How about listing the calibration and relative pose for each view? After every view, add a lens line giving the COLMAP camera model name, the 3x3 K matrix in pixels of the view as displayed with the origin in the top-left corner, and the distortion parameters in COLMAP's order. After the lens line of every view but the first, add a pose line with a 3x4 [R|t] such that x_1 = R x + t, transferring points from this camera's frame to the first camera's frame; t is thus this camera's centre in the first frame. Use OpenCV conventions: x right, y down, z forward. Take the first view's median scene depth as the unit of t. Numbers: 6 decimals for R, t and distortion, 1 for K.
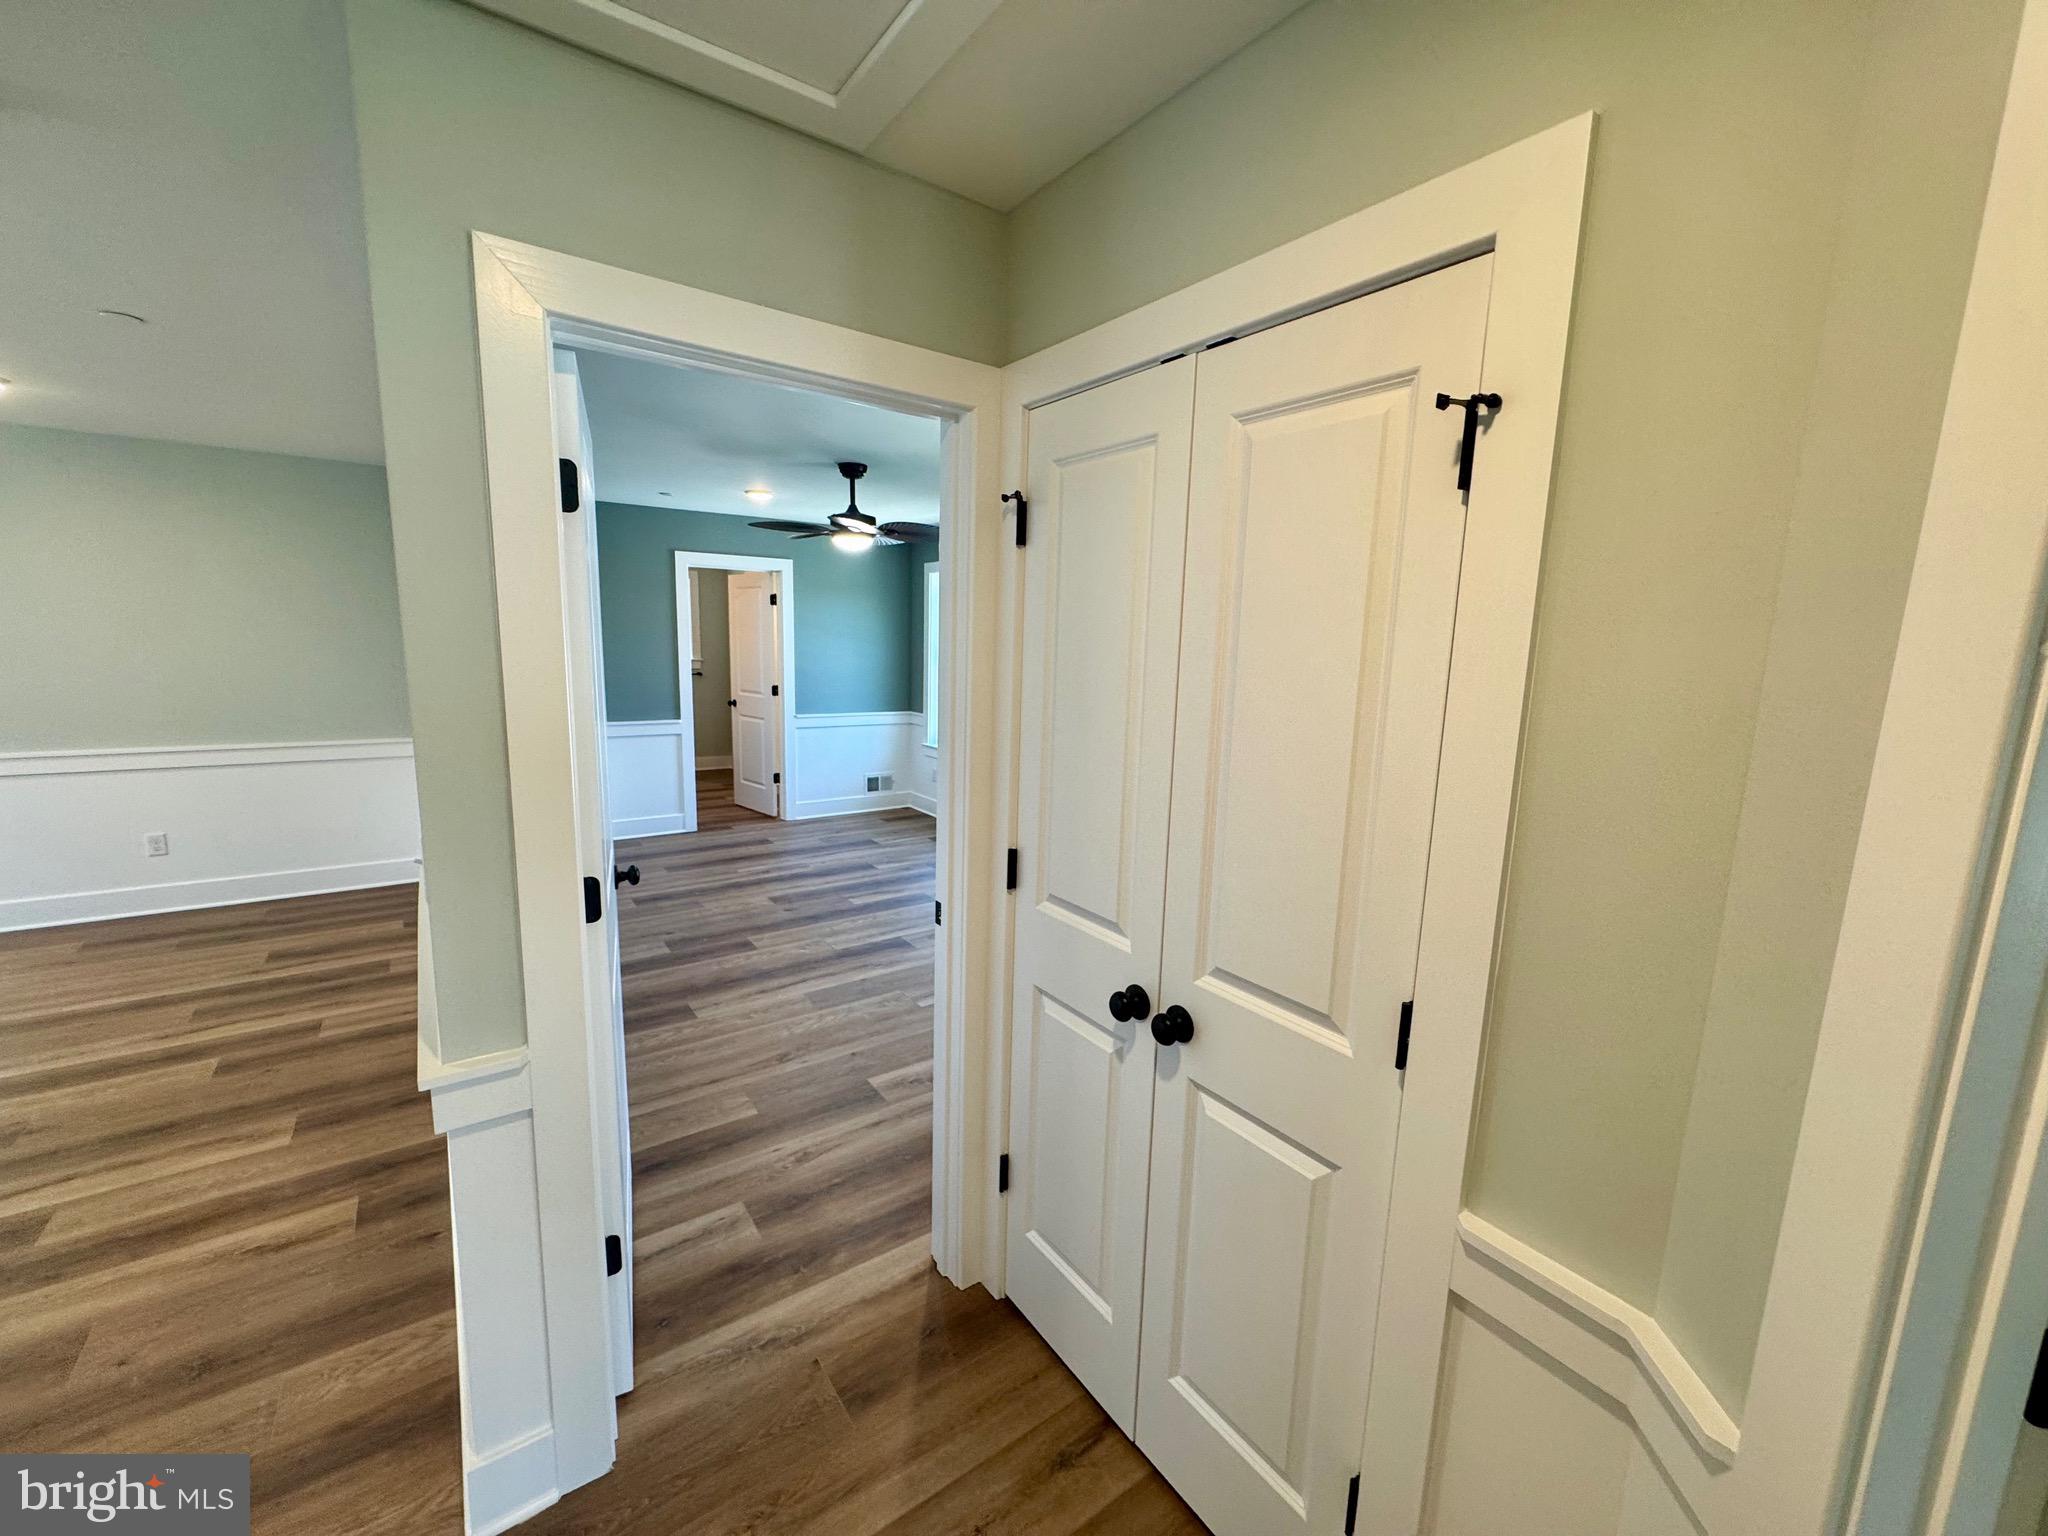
lens RADIAL K [[819.4, 0, 1017.9], [0, 819.4, 765.1], [0, 0, 1]] dist [-0.000899, 0.000396]
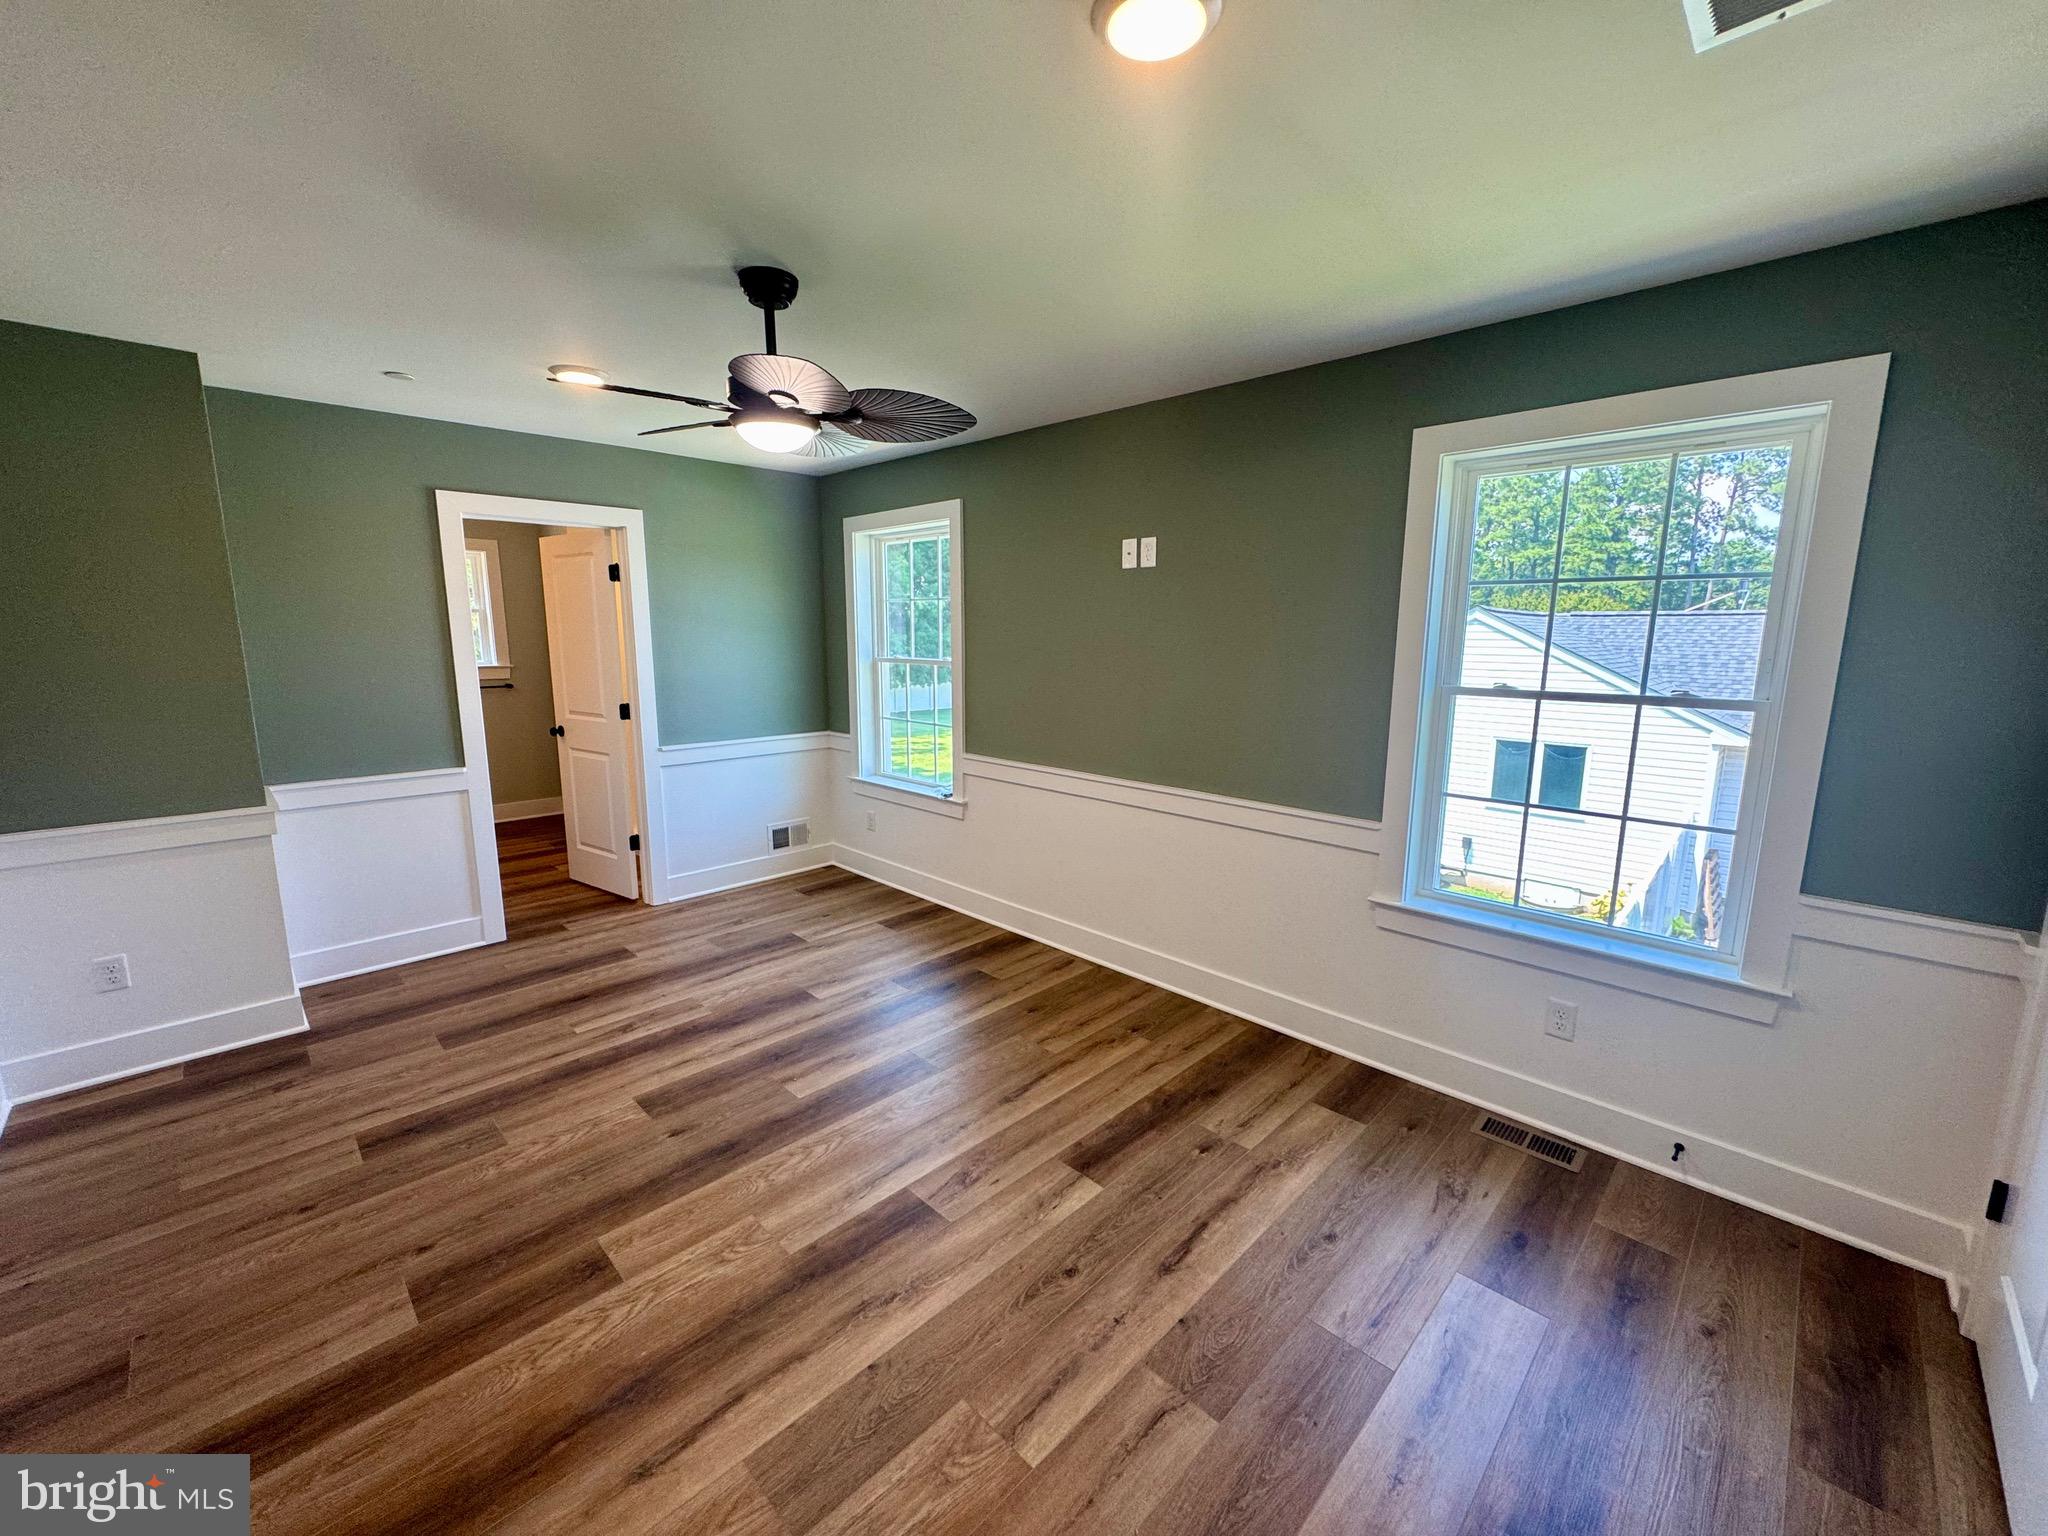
lens RADIAL K [[819.4, 0, 1022.4], [0, 819.4, 767.9], [0, 0, 1]] dist [-0.000899, 0.000396]
pose [[0.985477, -0.048873, 0.162626, -0.112360], [0.046367, 0.998740, 0.019174, -0.054002], [-0.163359, -0.011355, 0.986501, 0.368890]]
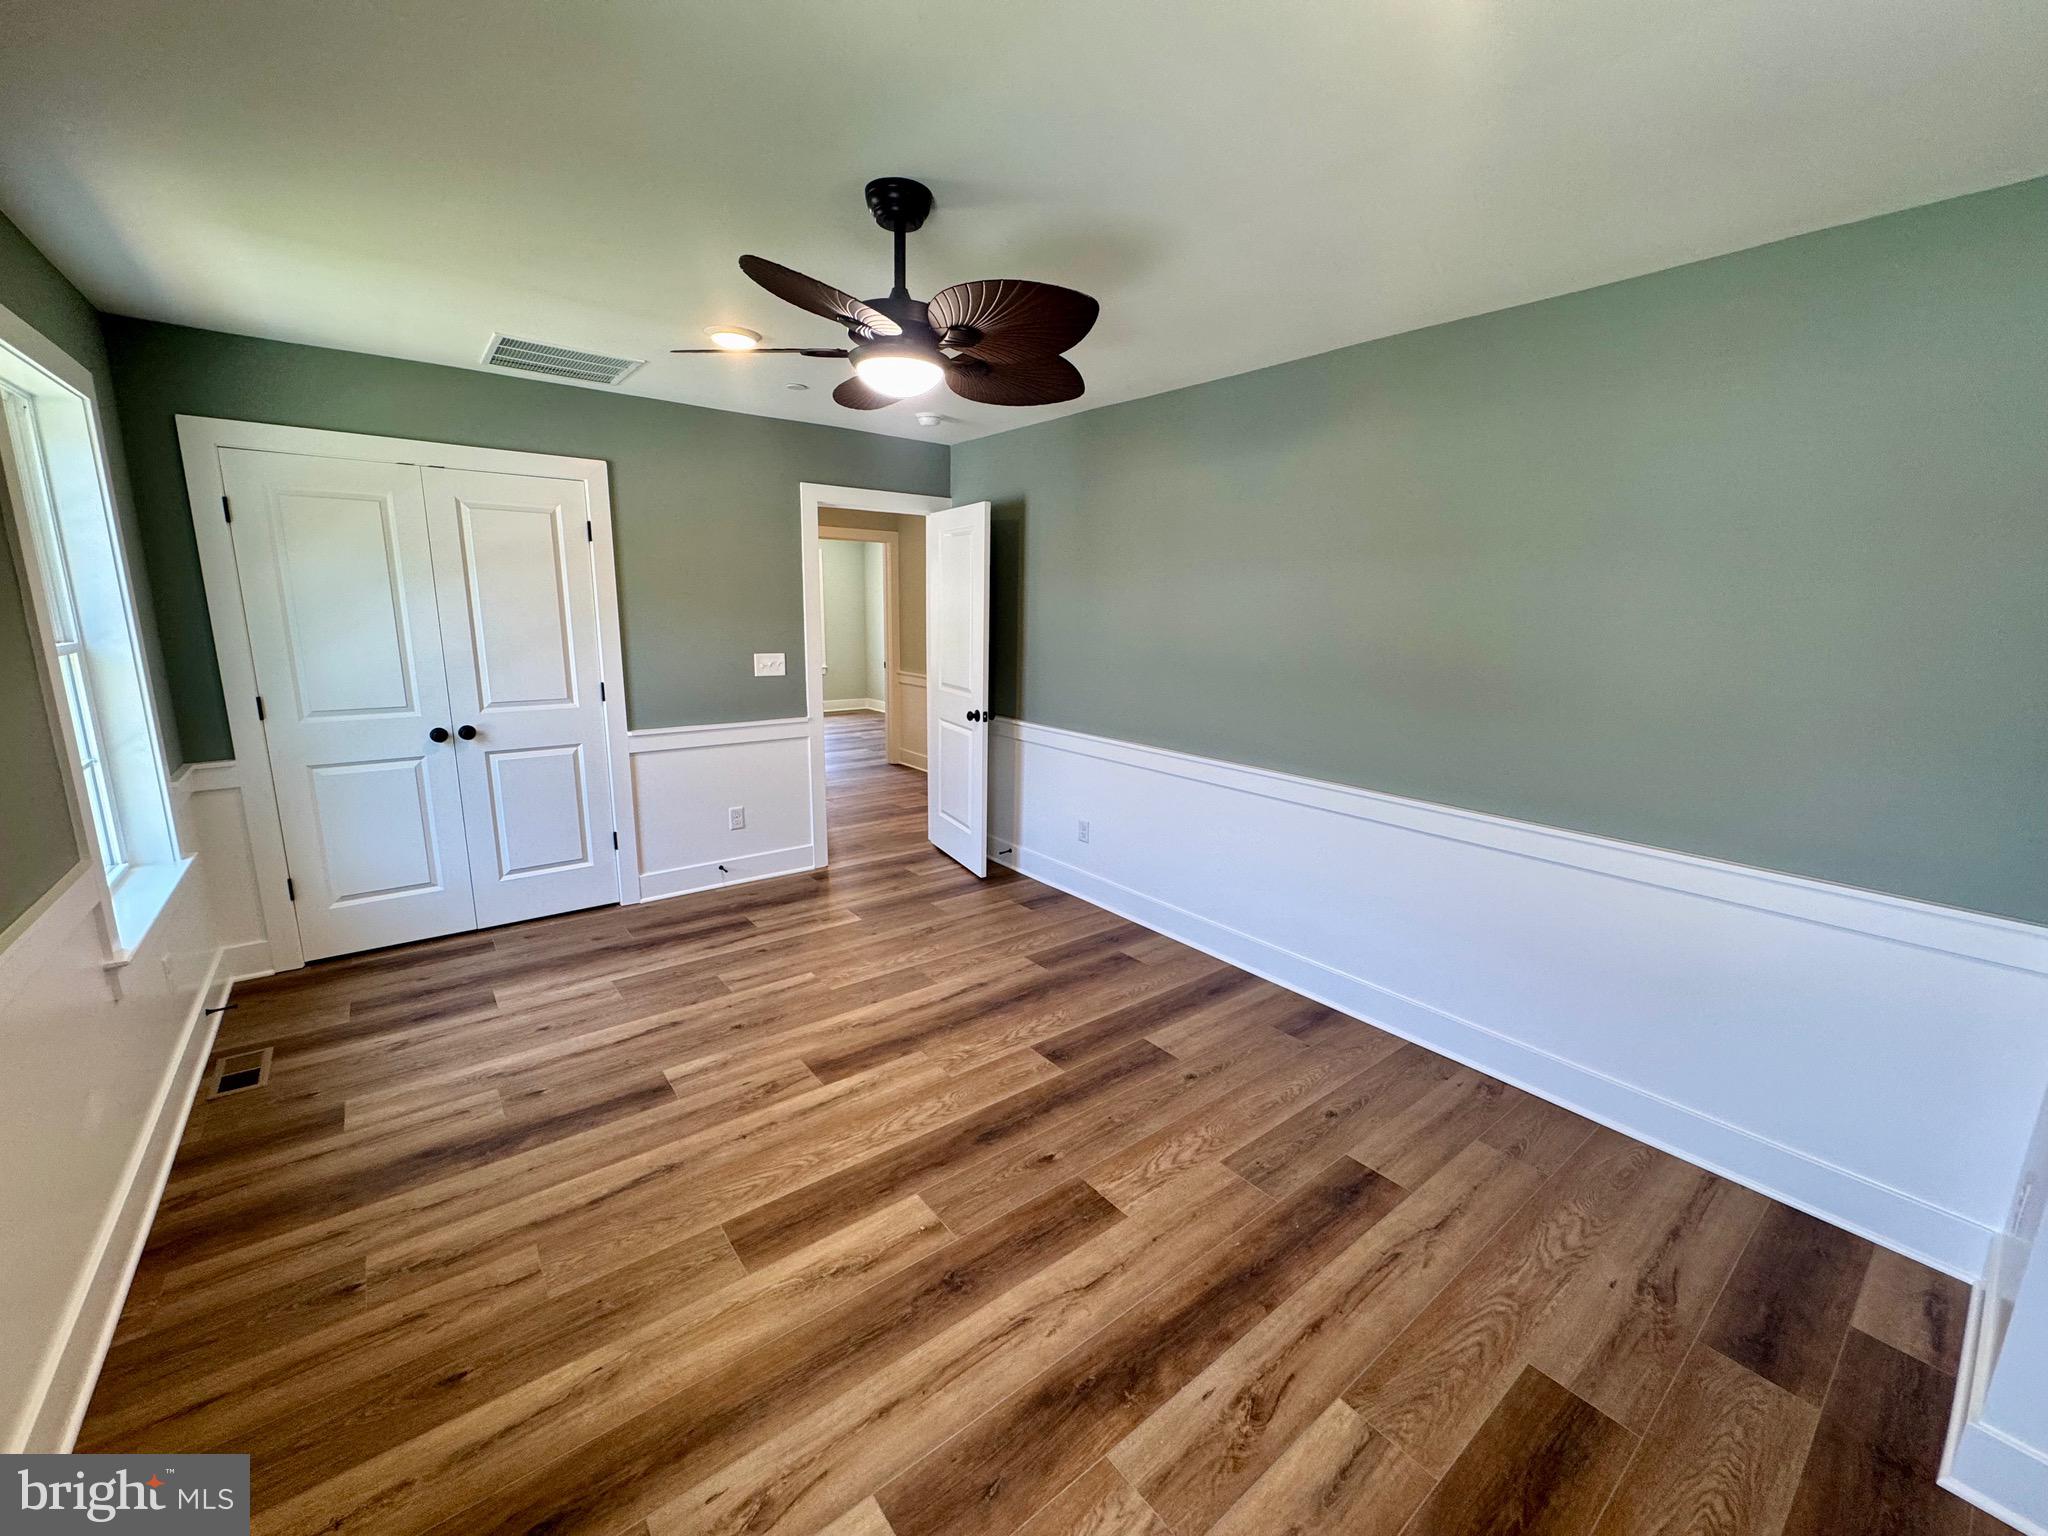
lens RADIAL K [[819.4, 0, 1024.5], [0, 819.4, 762.7], [0, 0, 1]] dist [-0.000899, 0.000396]
pose [[-0.997897, -0.033715, -0.055355, -0.197488], [-0.050643, 0.938592, 0.341291, -0.183134], [0.040449, 0.343377, -0.938326, 1.177301]]
